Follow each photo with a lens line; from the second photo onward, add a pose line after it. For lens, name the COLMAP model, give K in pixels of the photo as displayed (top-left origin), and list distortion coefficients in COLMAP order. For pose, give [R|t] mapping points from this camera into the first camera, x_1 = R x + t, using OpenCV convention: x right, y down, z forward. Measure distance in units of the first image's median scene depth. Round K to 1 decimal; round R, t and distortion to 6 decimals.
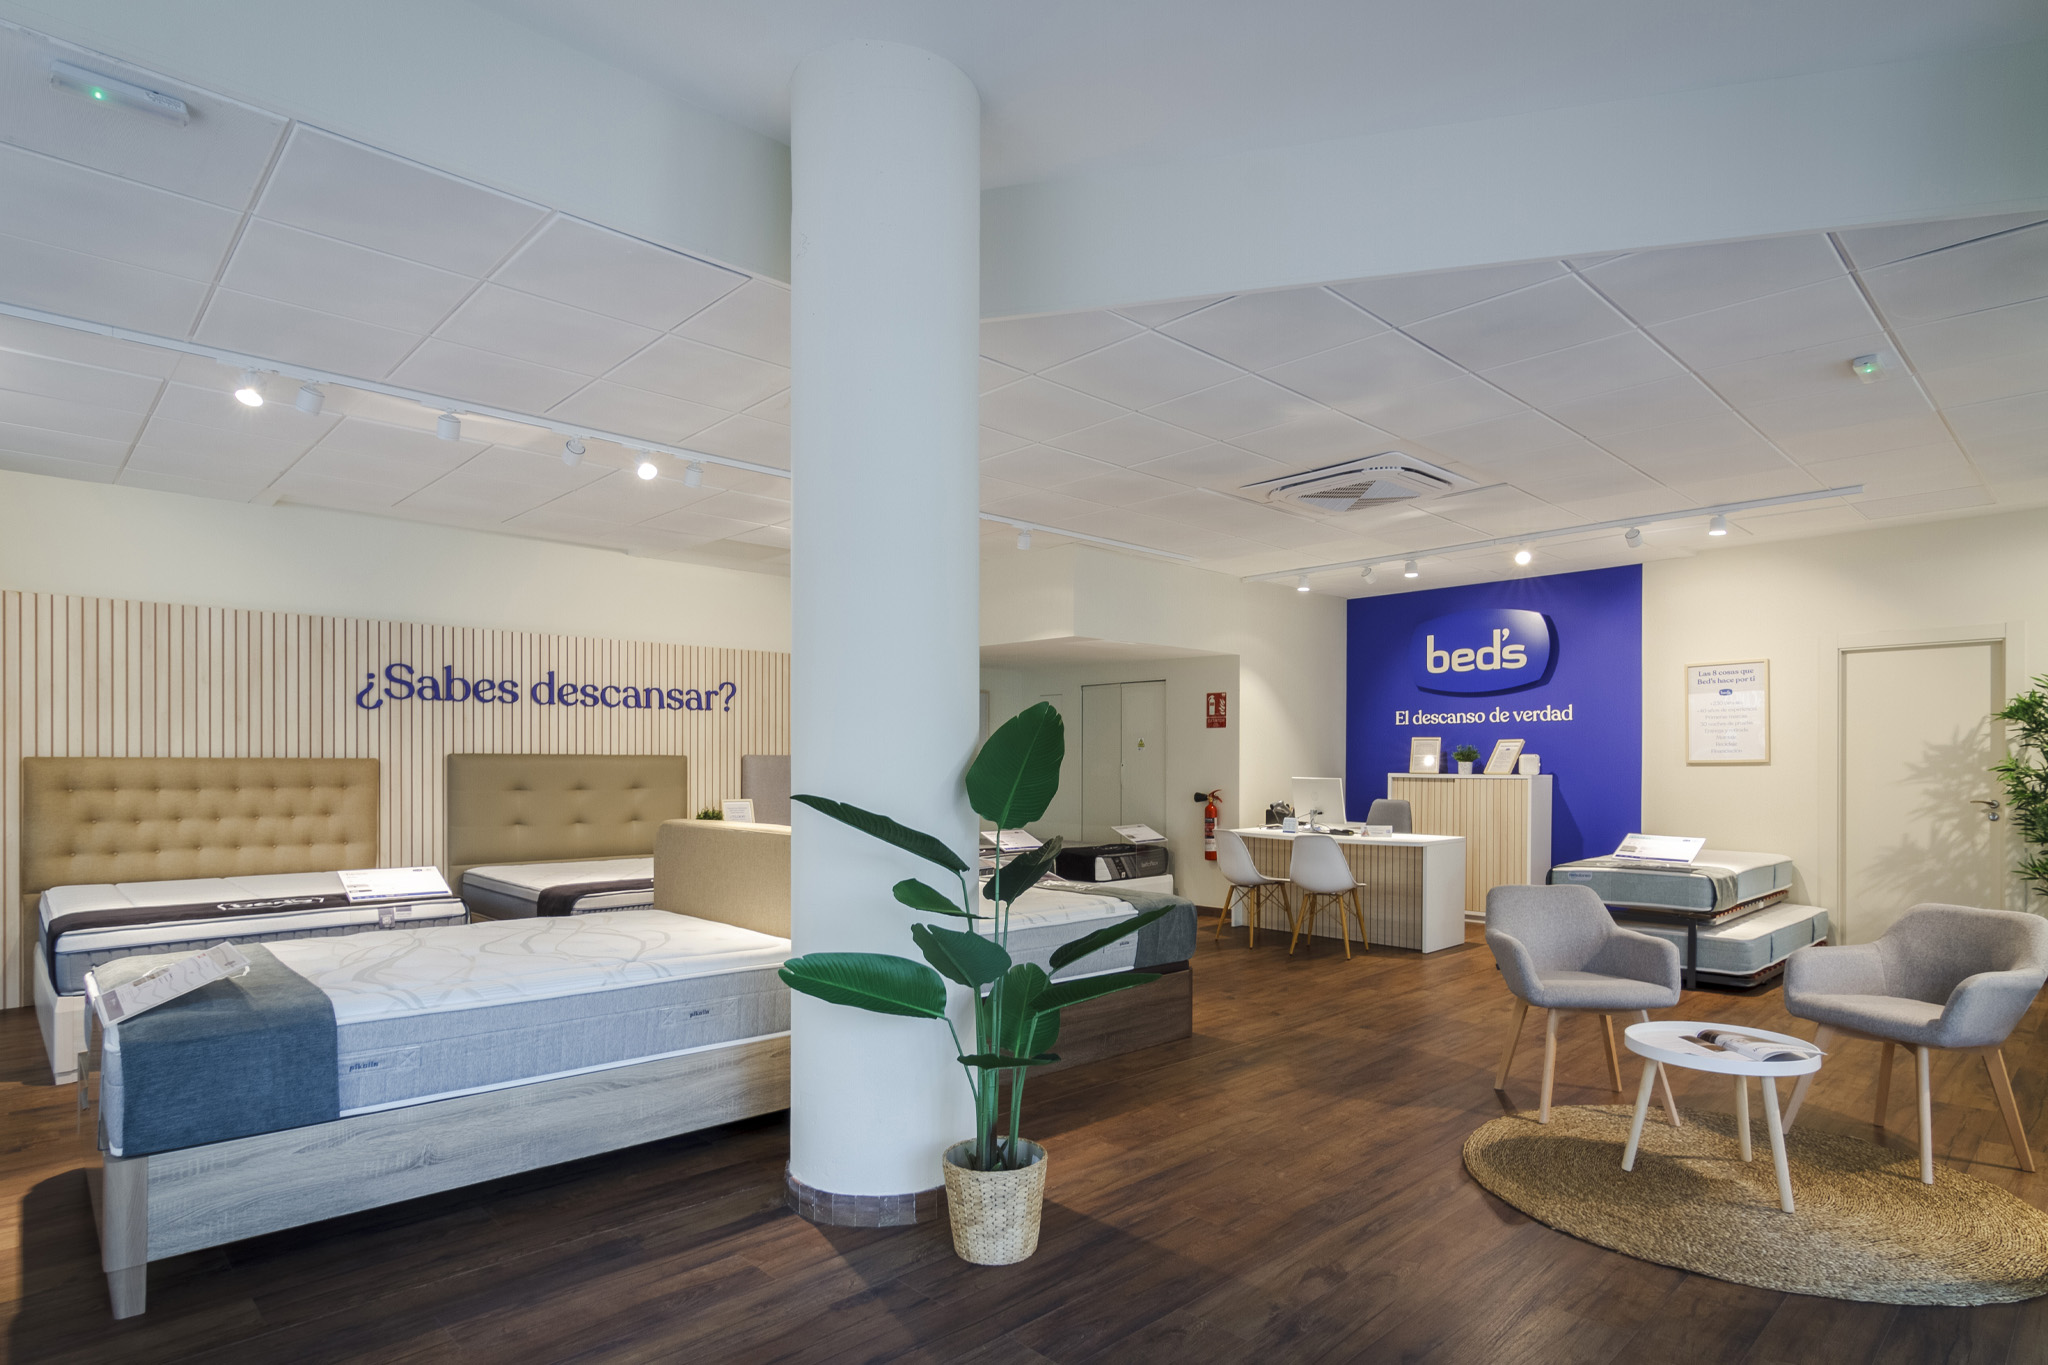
lens RADIAL K [[1077.6, 0, 1041.6], [0, 1077.6, 767.3], [0, 0, 1]] dist [0.003643, 0.000521]
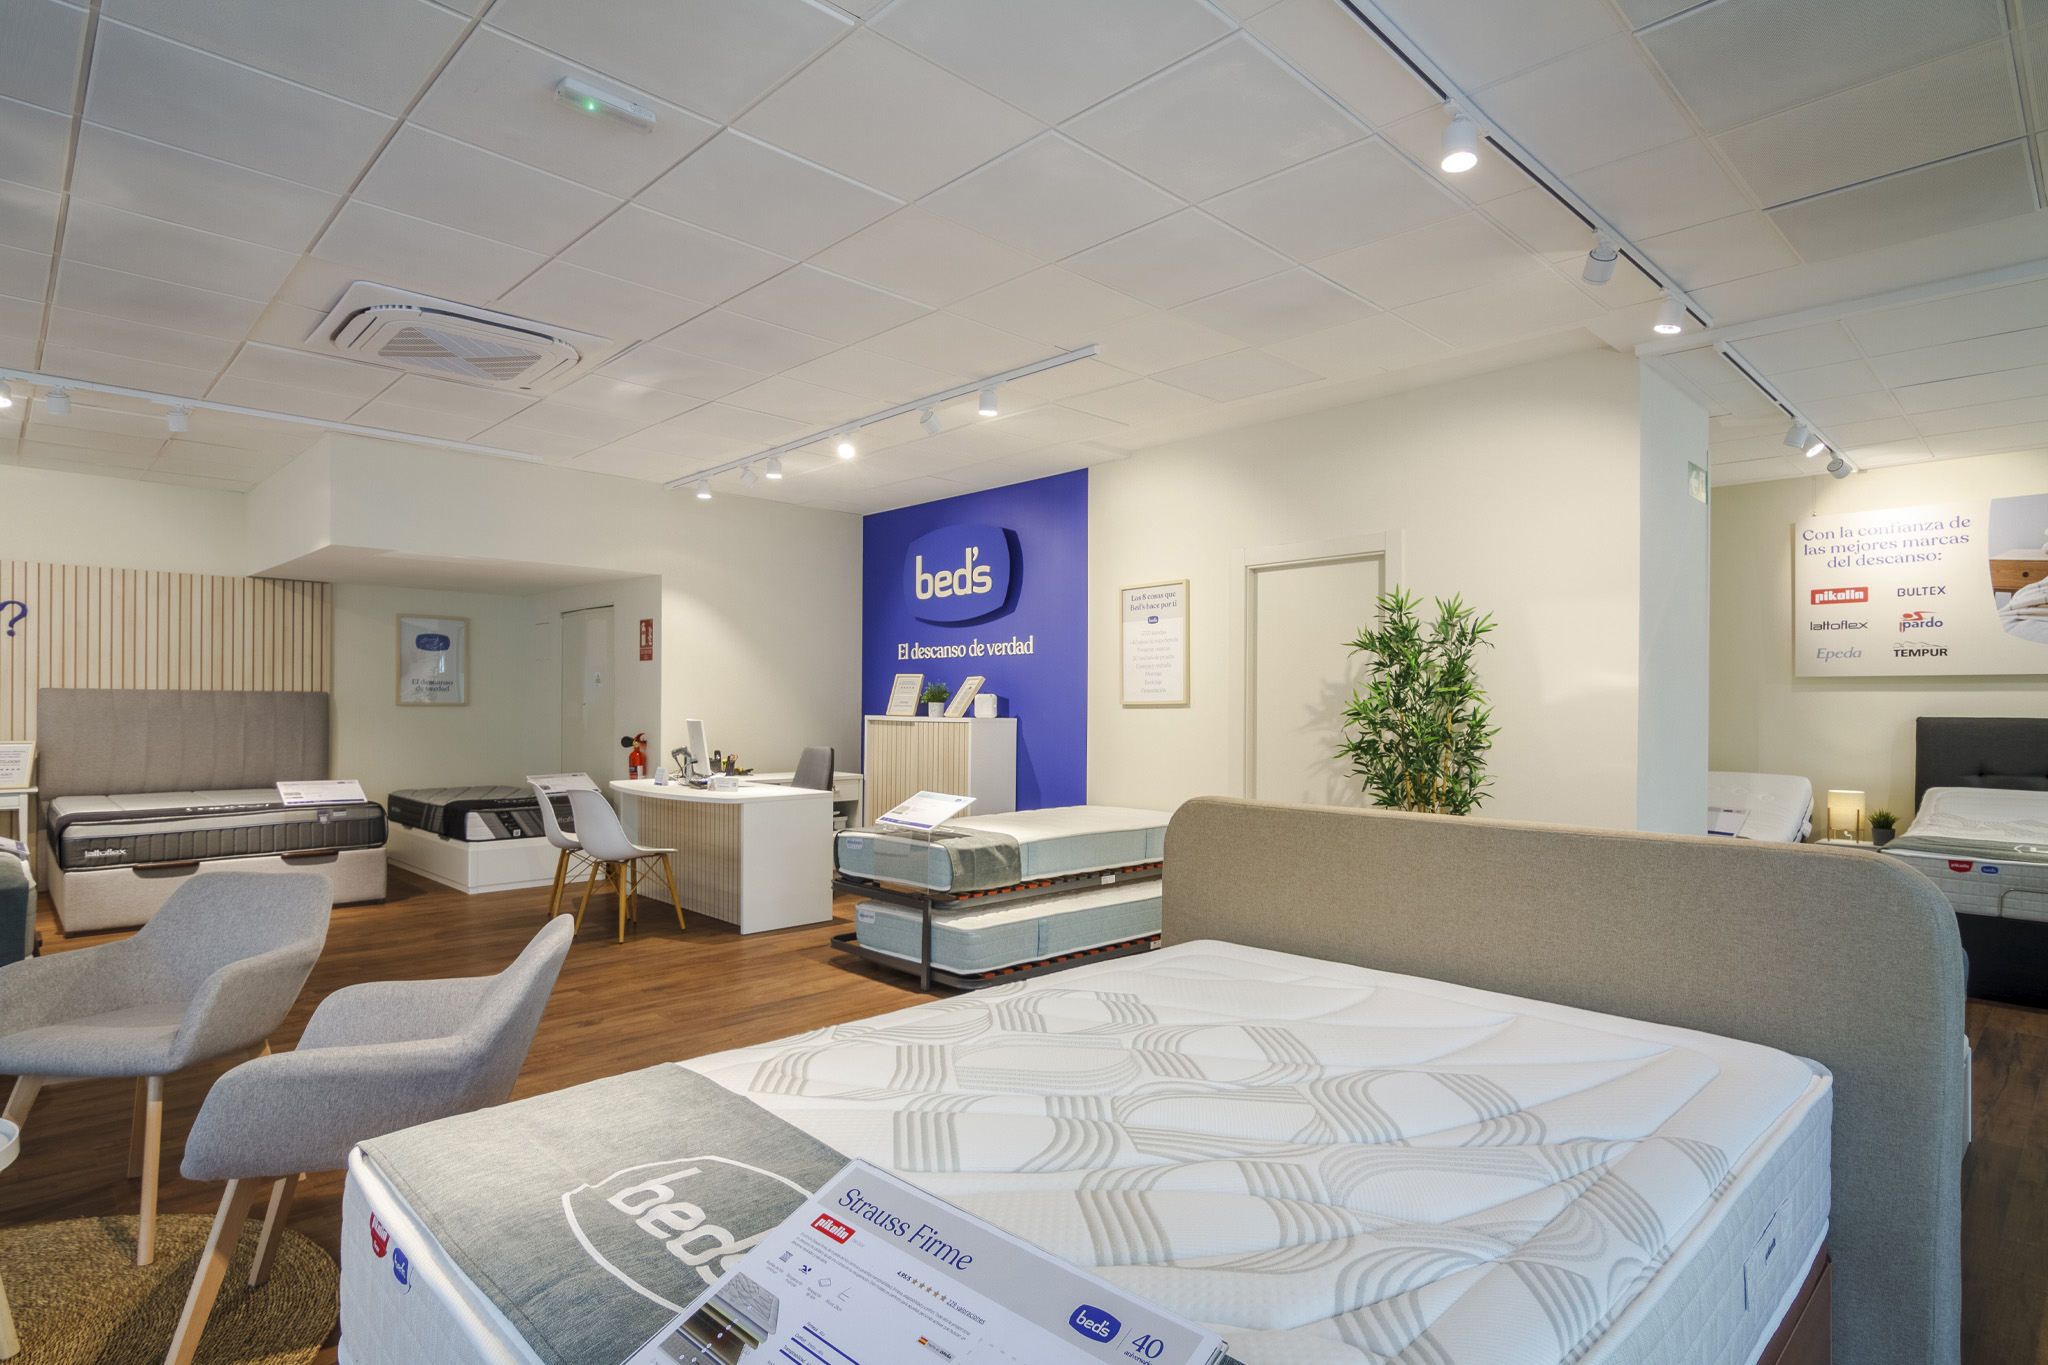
lens RADIAL K [[1077.6, 0, 1022.8], [0, 1077.6, 697.9], [0, 0, 1]] dist [0.003643, 0.000521]
pose [[0.999959, 0.006375, 0.006413, 0.503931], [-0.006296, 0.999905, -0.012241, 0.001428], [-0.006490, 0.012200, 0.999905, 0.161205]]
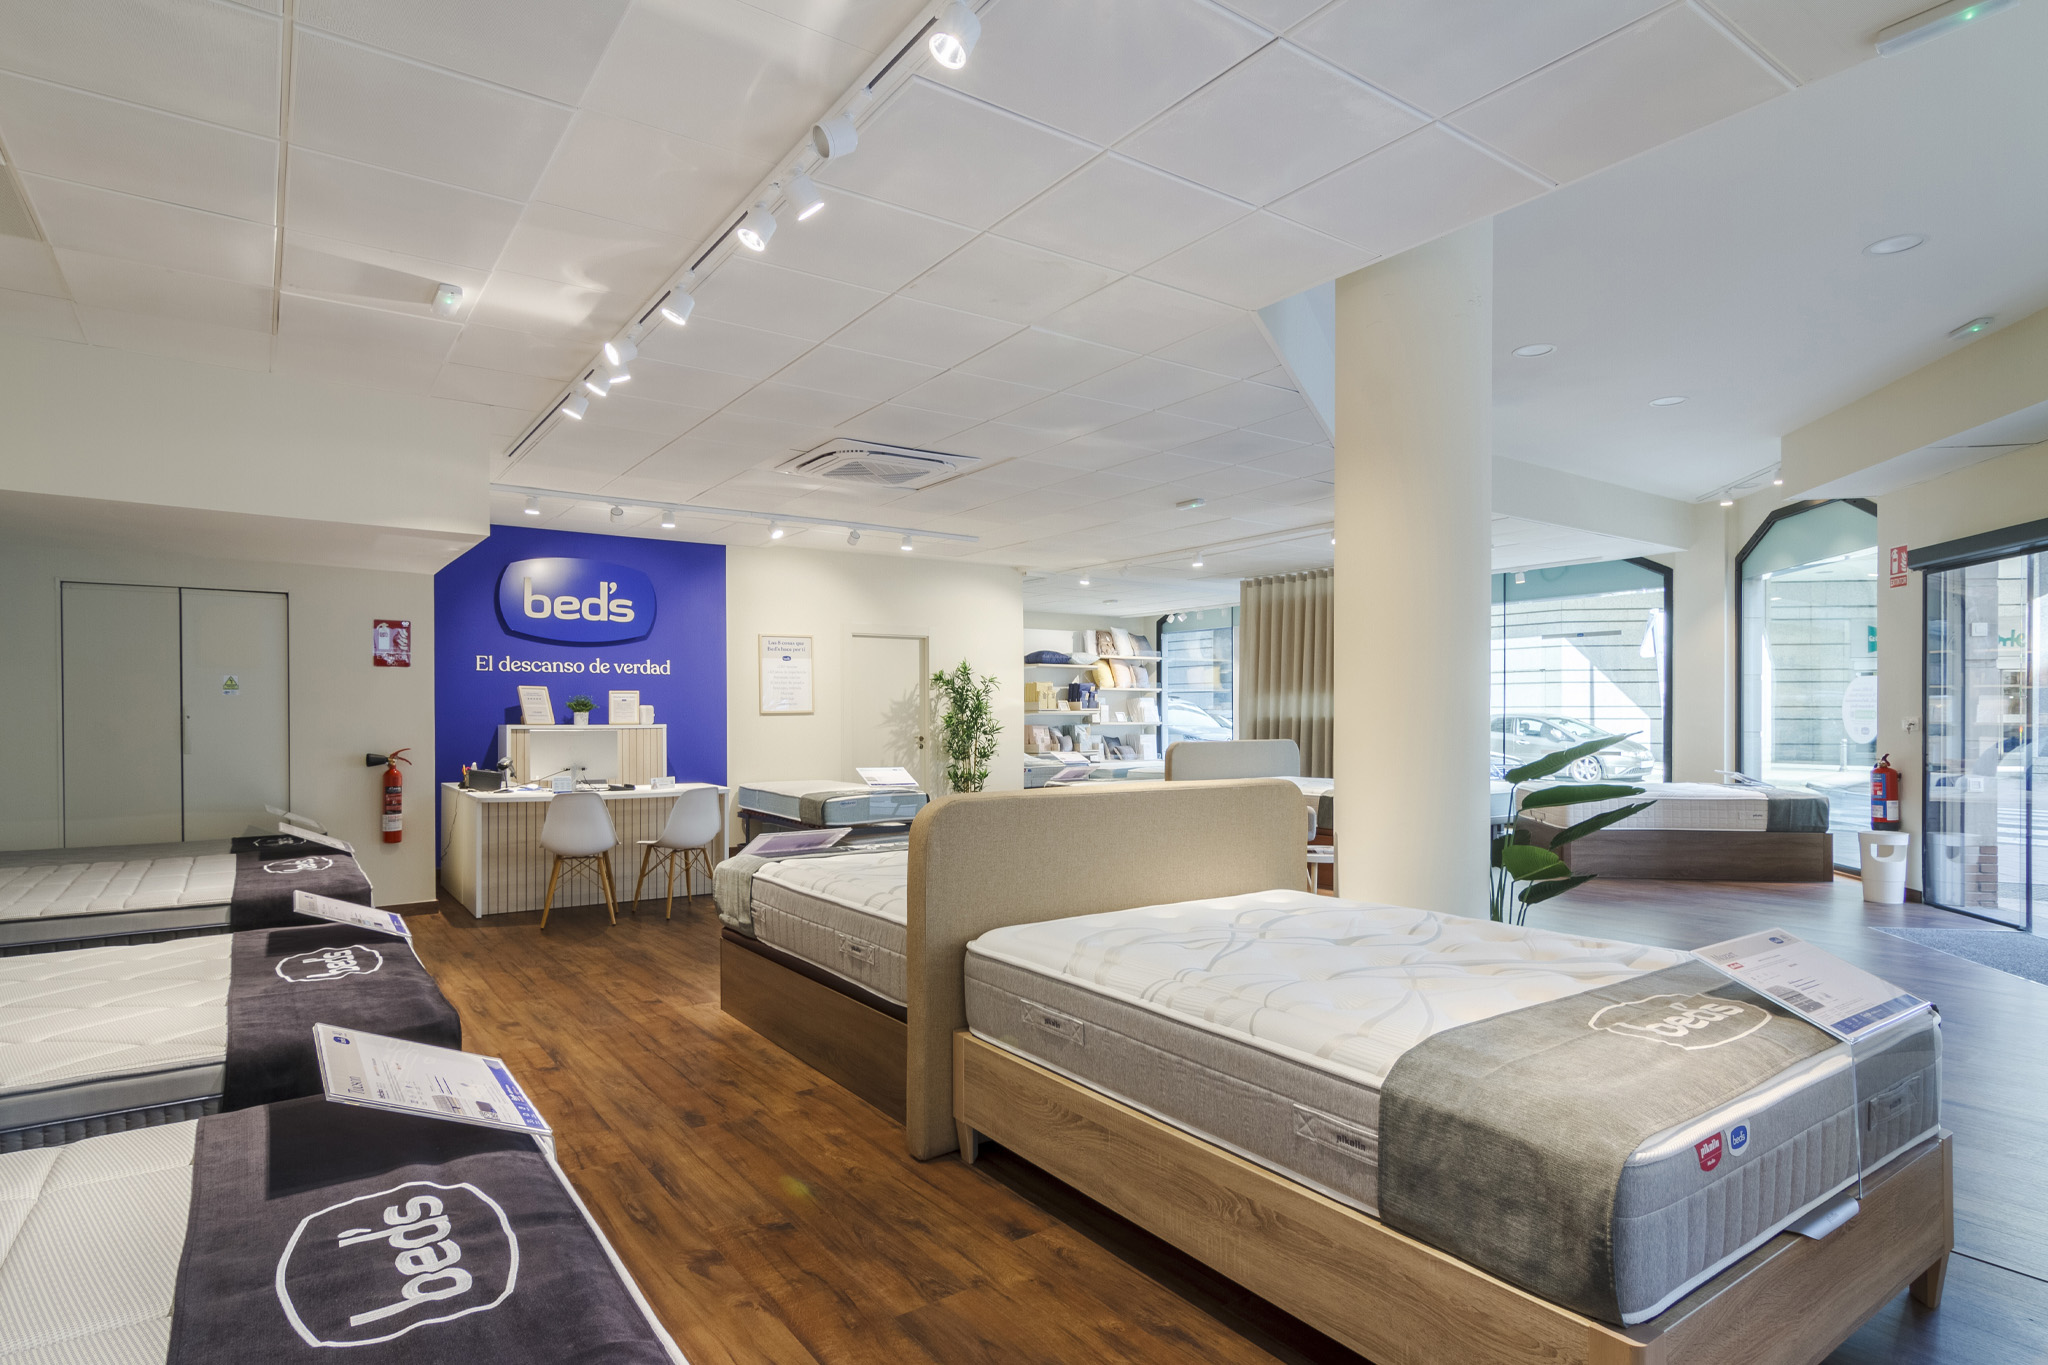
lens RADIAL K [[1077.6, 0, 1022.2], [0, 1077.6, 724.8], [0, 0, 1]] dist [0.003643, 0.000521]
pose [[0.156954, -0.011267, 0.987542, -0.569354], [0.004934, 0.999931, 0.010624, -0.002343], [-0.987594, 0.003205, 0.156999, 0.495252]]
